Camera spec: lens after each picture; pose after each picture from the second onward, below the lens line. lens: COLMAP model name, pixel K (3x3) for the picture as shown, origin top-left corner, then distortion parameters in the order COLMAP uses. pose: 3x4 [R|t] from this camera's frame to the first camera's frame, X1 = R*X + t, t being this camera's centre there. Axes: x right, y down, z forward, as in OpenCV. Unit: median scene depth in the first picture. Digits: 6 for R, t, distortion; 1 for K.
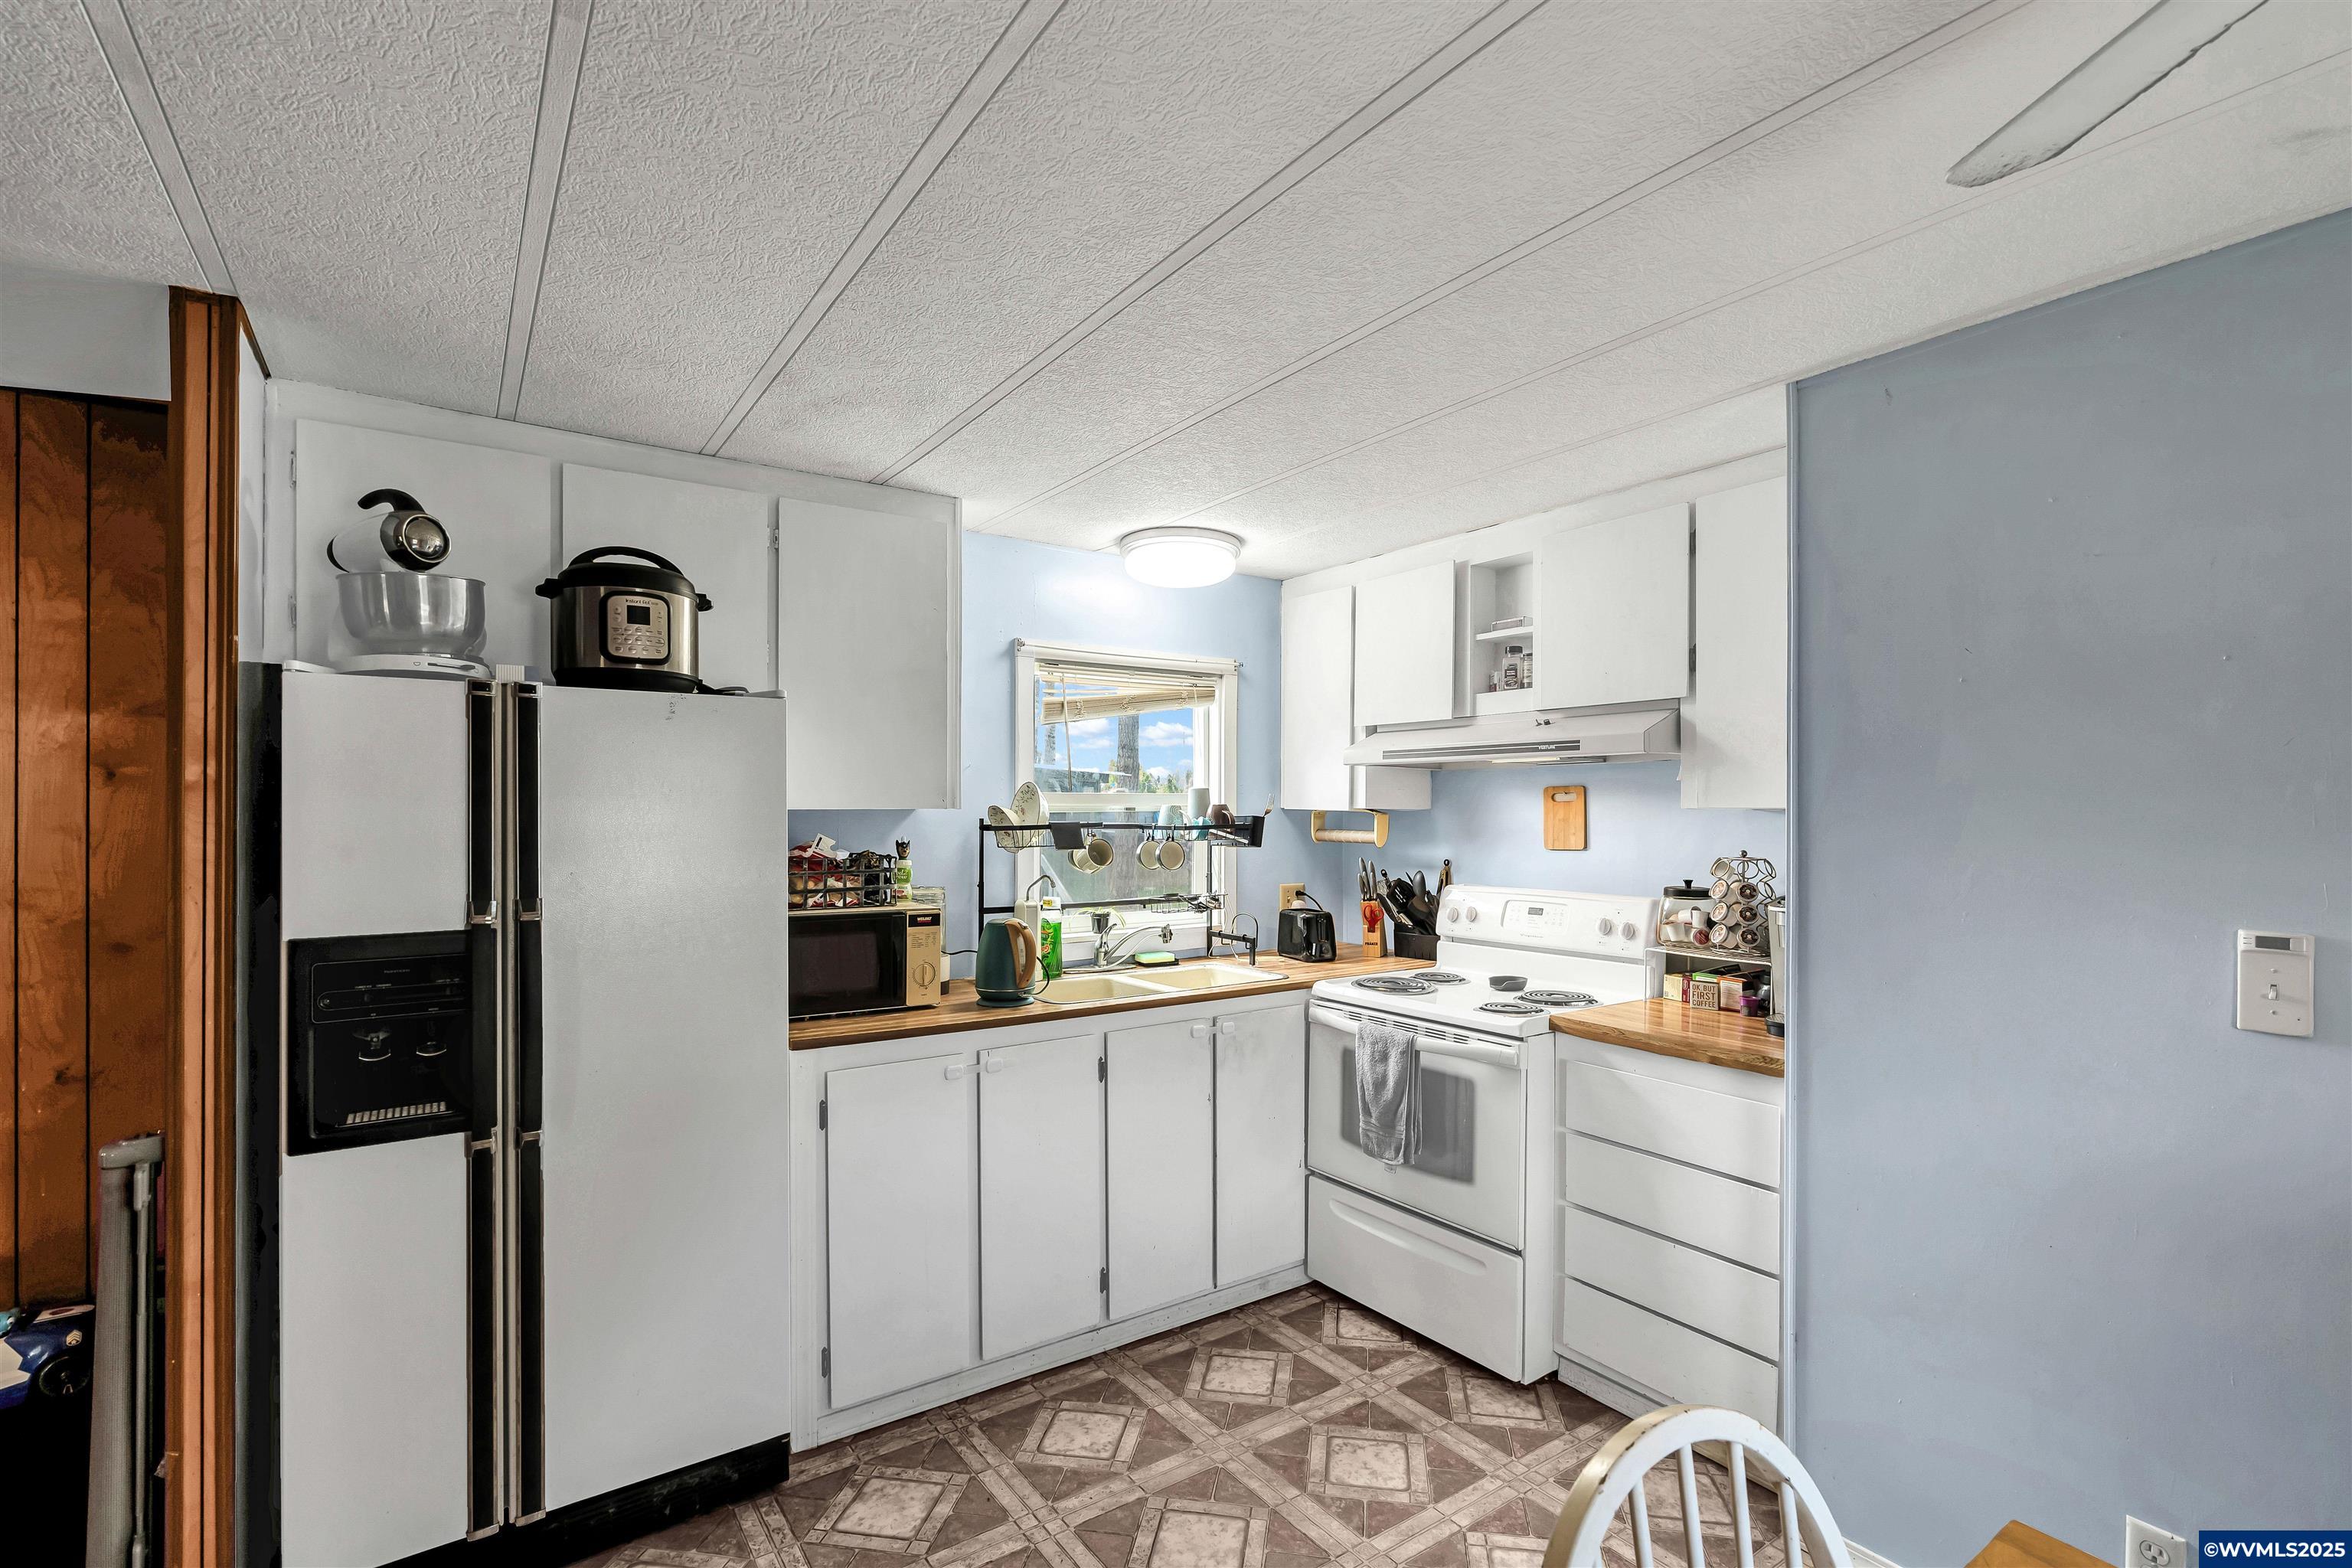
lens RADIAL K [[1076.5, 0, 1170.9], [0, 1076.5, 807.9], [0, 0, 1]] dist [-0.004799, 0.000162]
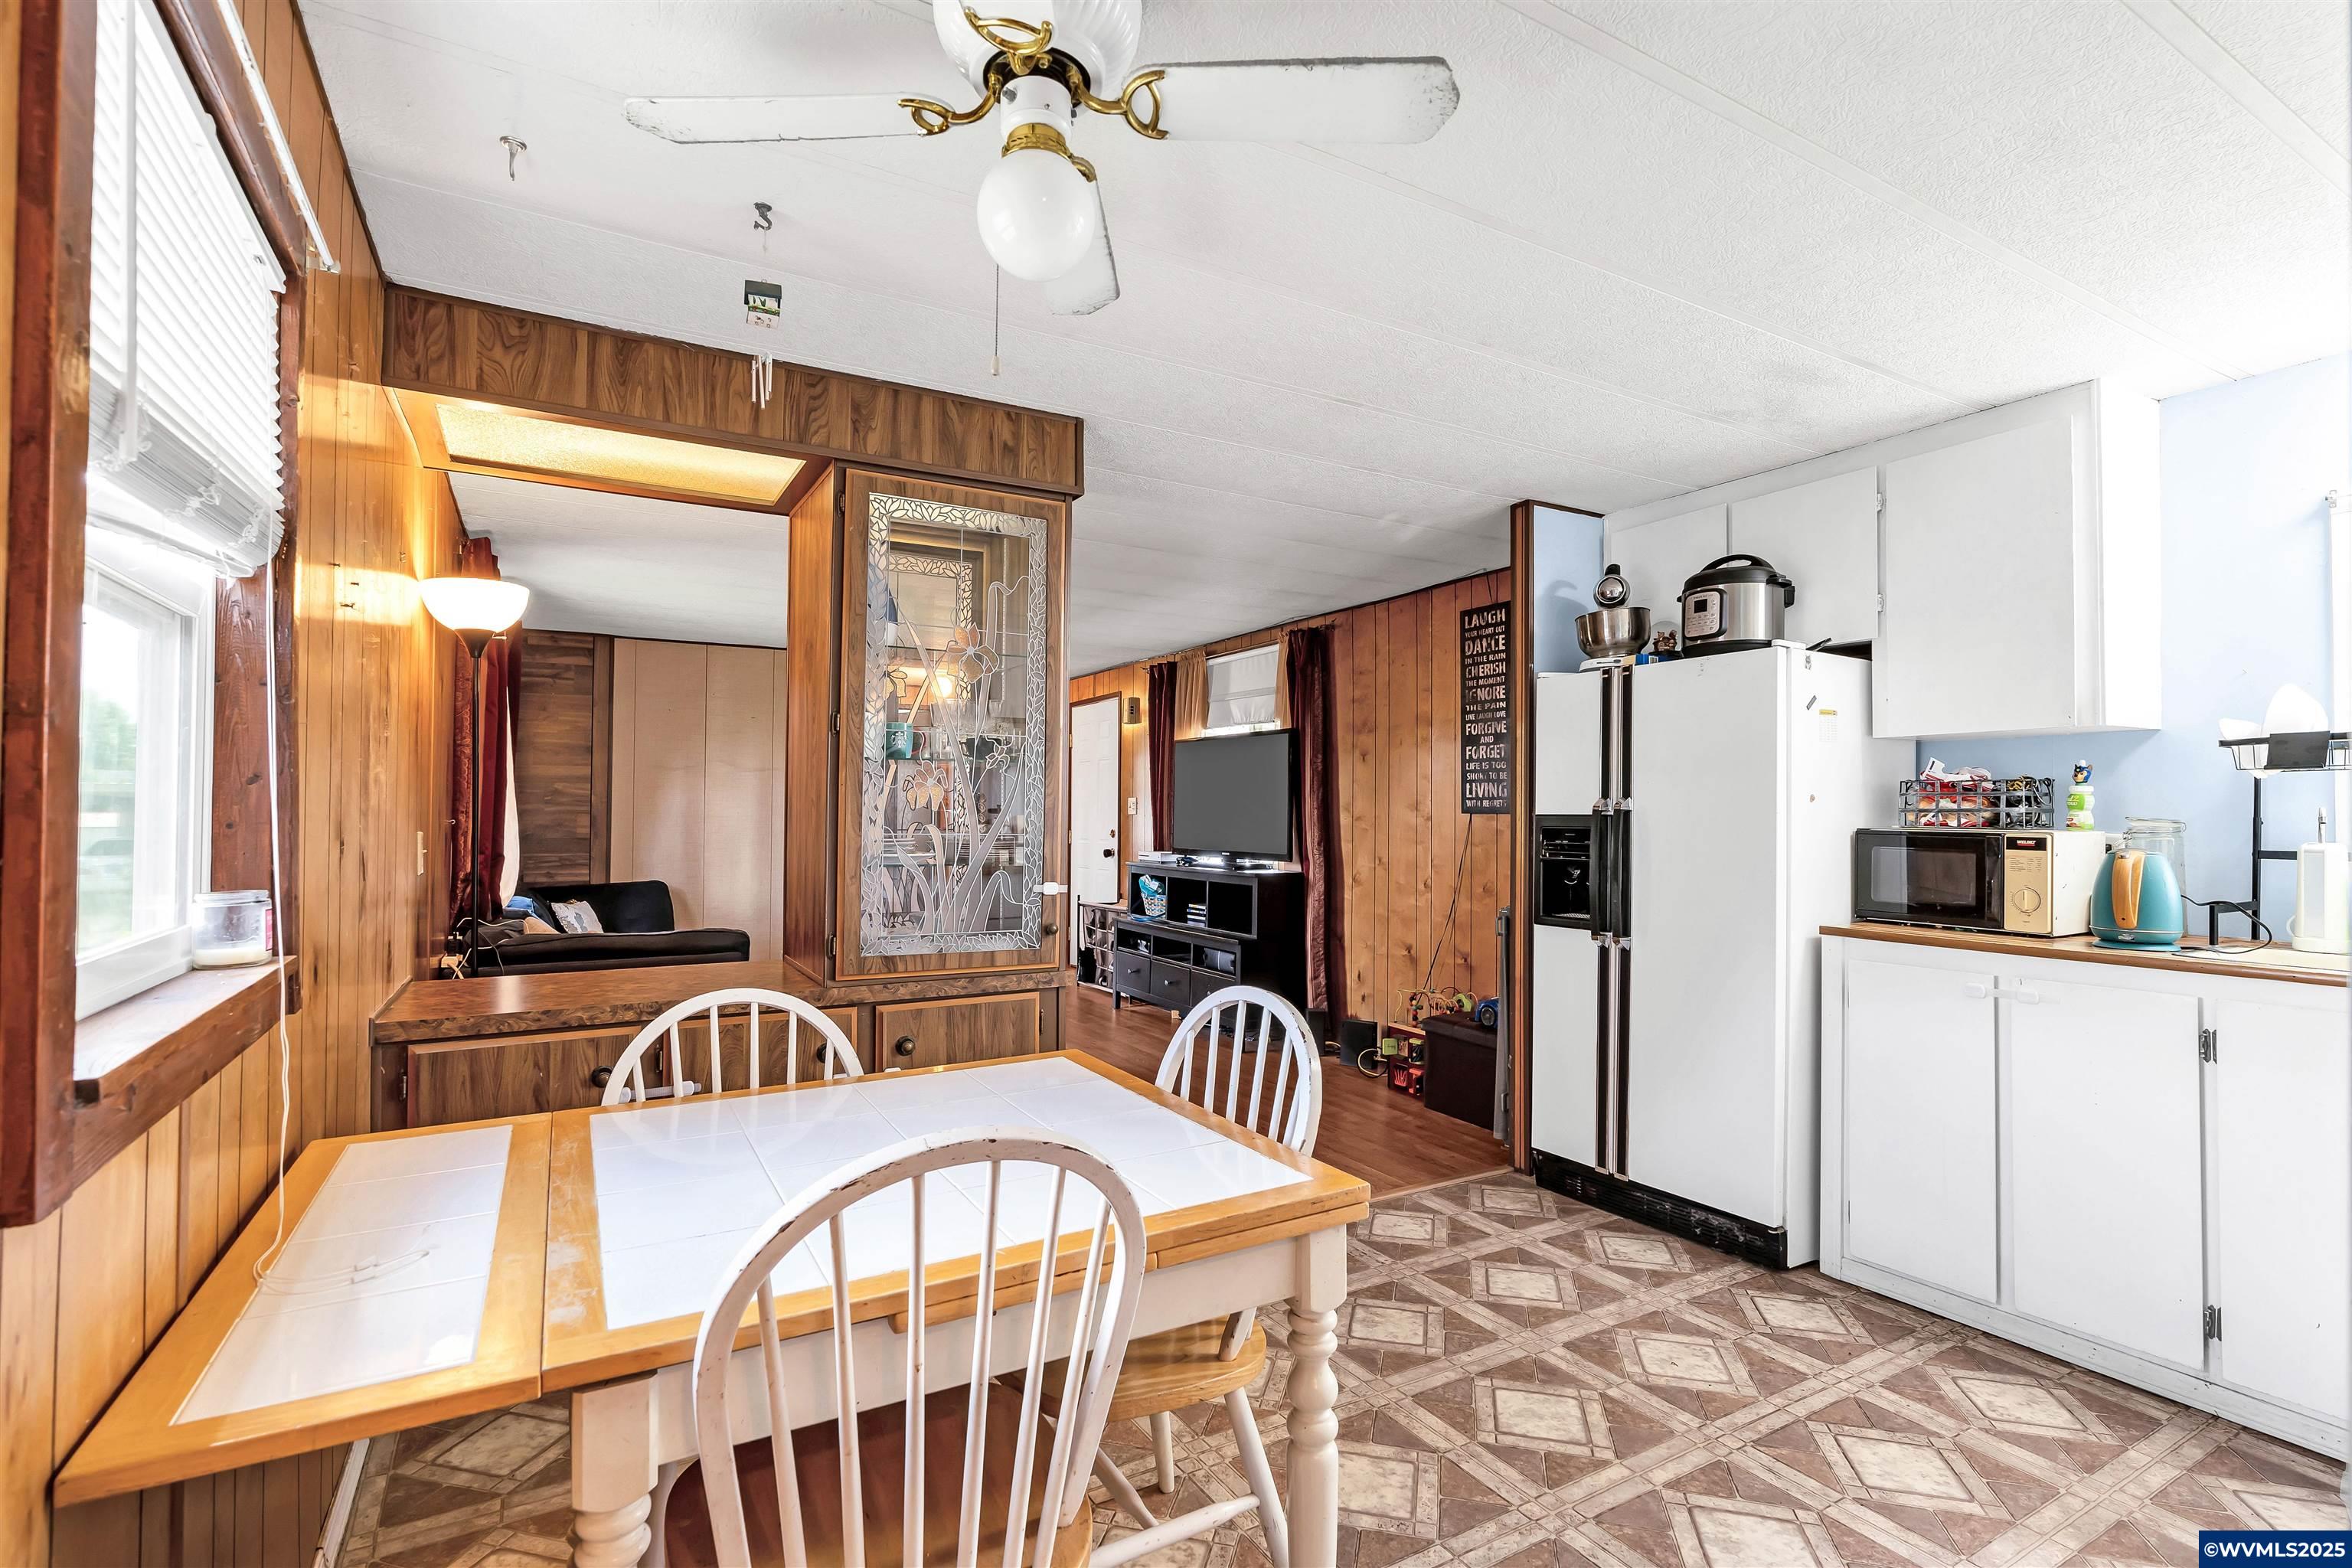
lens RADIAL K [[1076.5, 0, 1168.2], [0, 1076.5, 800.0], [0, 0, 1]] dist [-0.004799, 0.000162]
pose [[-0.092995, -0.014266, -0.995564, 0.776962], [-0.002706, 0.999897, -0.014076, 0.079929], [0.995663, 0.001385, -0.093024, 0.327838]]
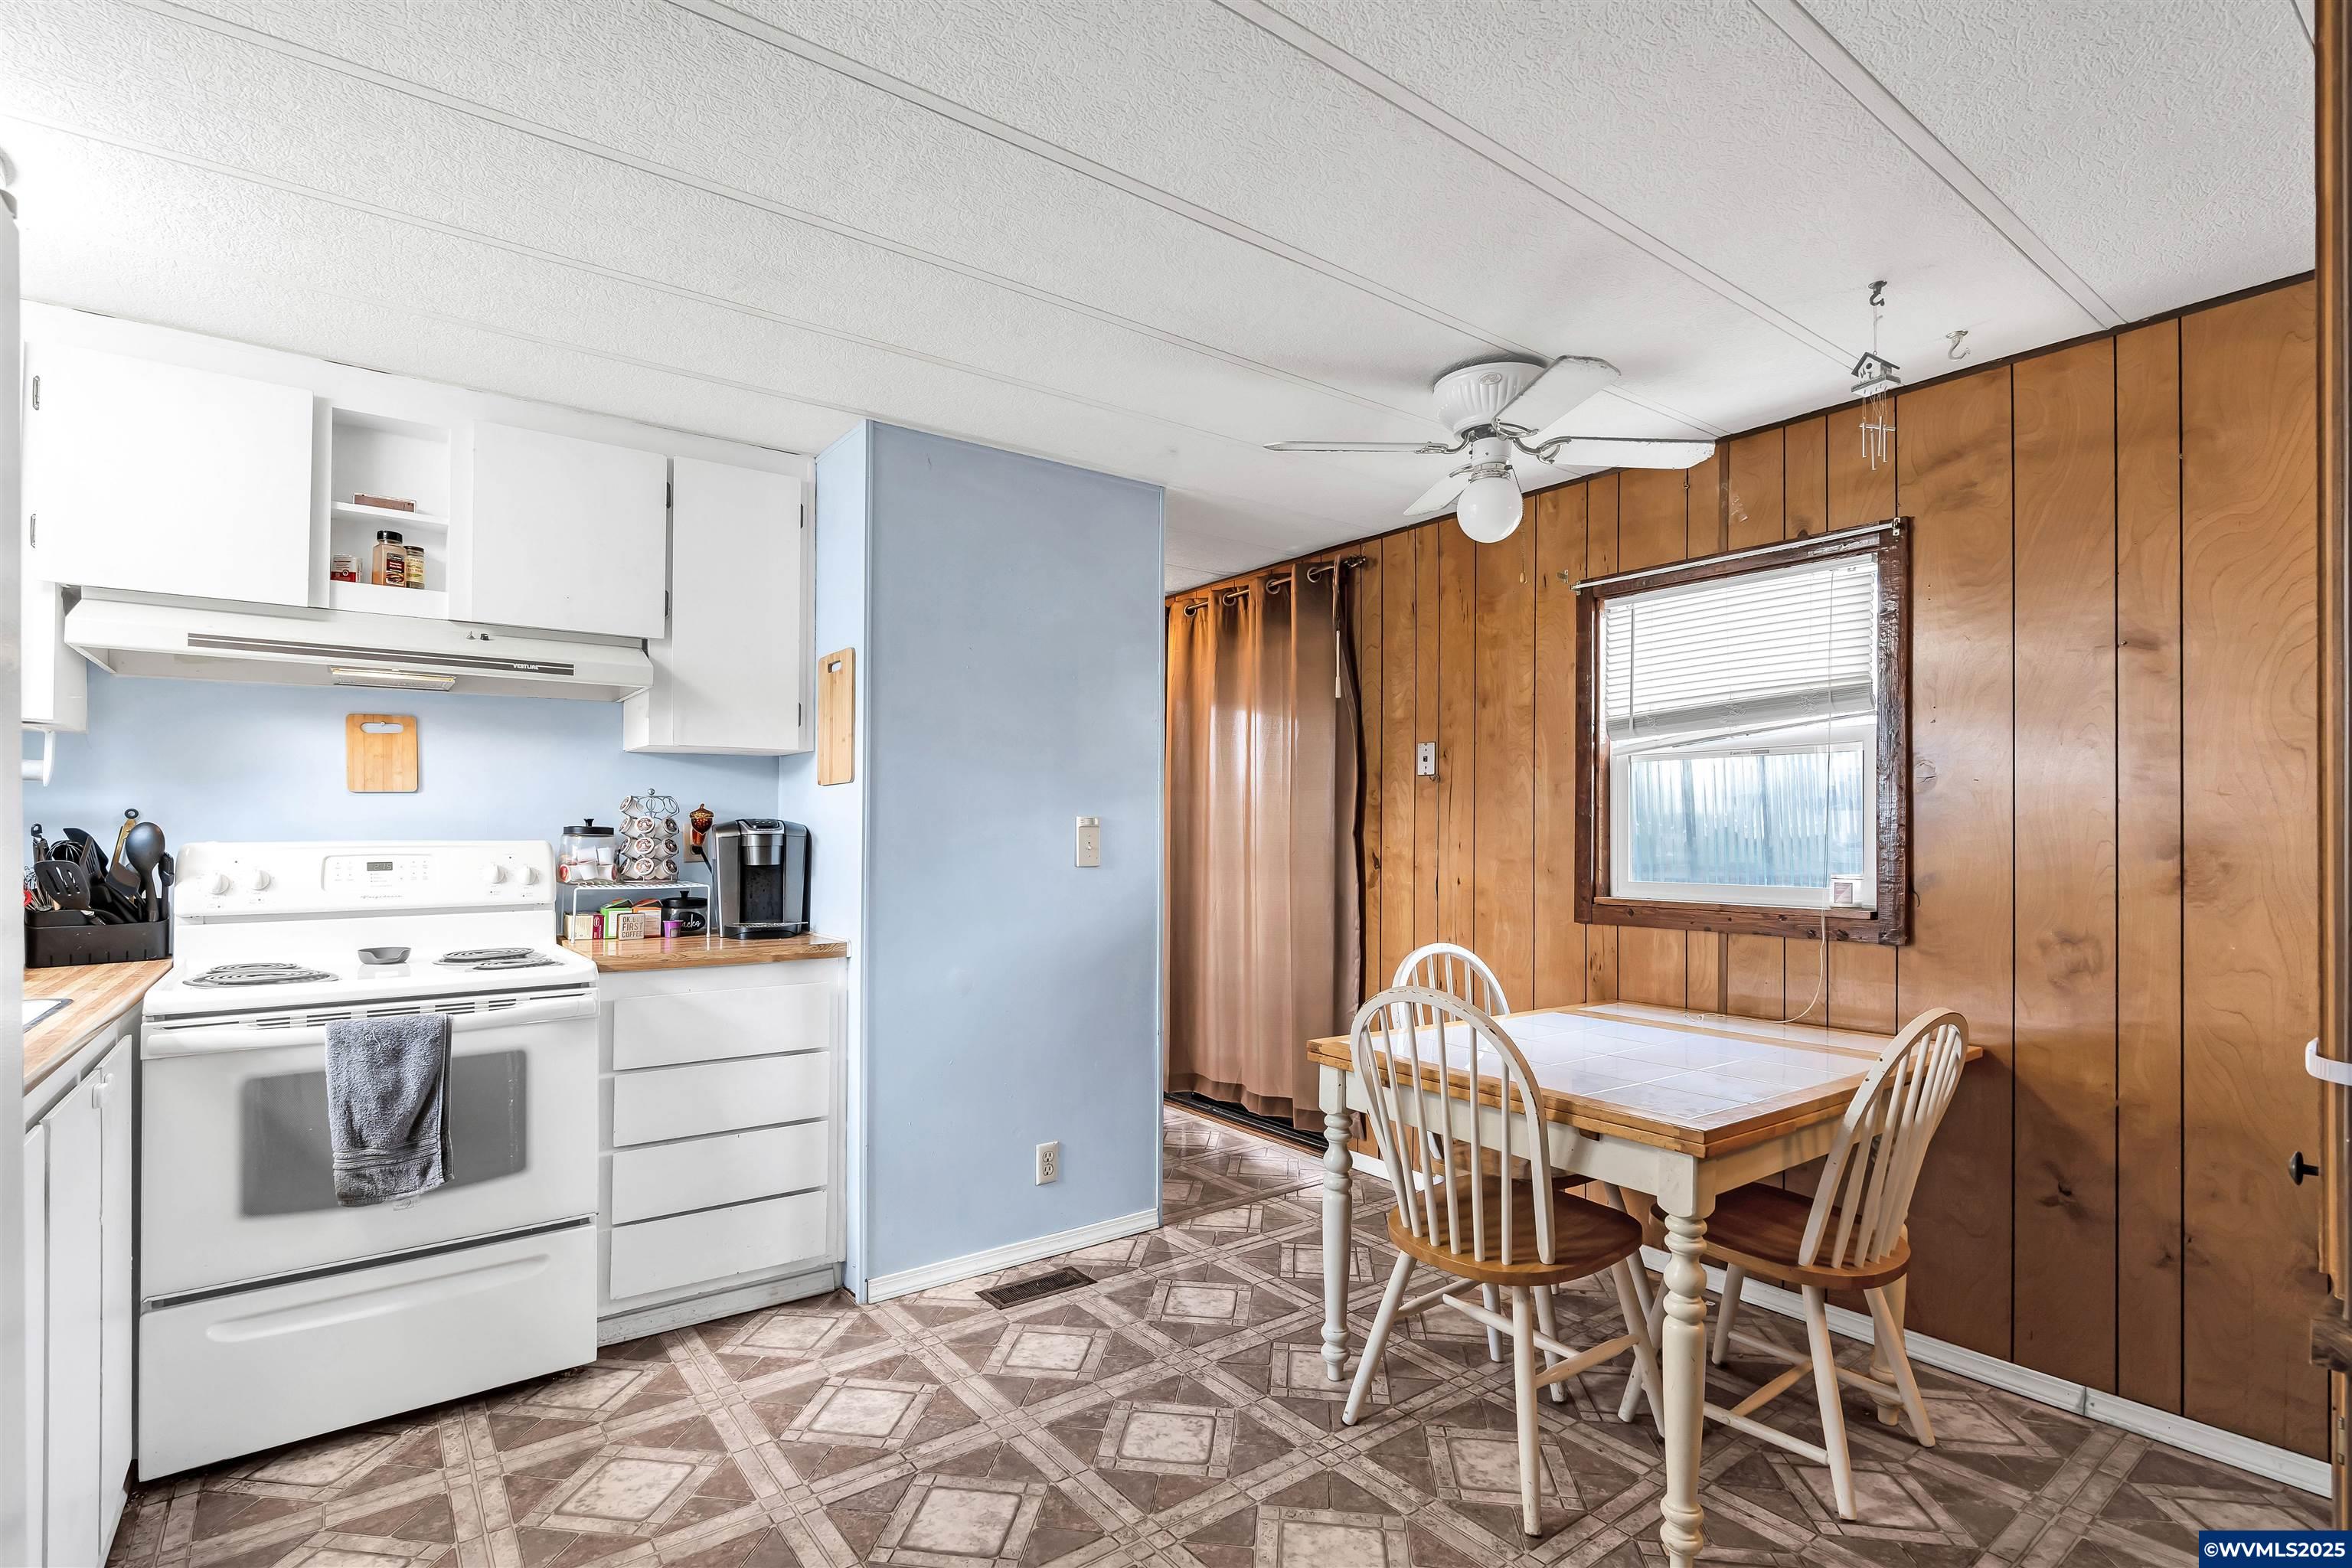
lens RADIAL K [[1076.5, 0, 1189.9], [0, 1076.5, 817.1], [0, 0, 1]] dist [-0.004799, 0.000162]
pose [[-0.036969, 0.006533, 0.999295, -0.570304], [-0.002651, 0.999974, -0.006636, 0.074023], [-0.999313, -0.002895, -0.036951, 0.499825]]
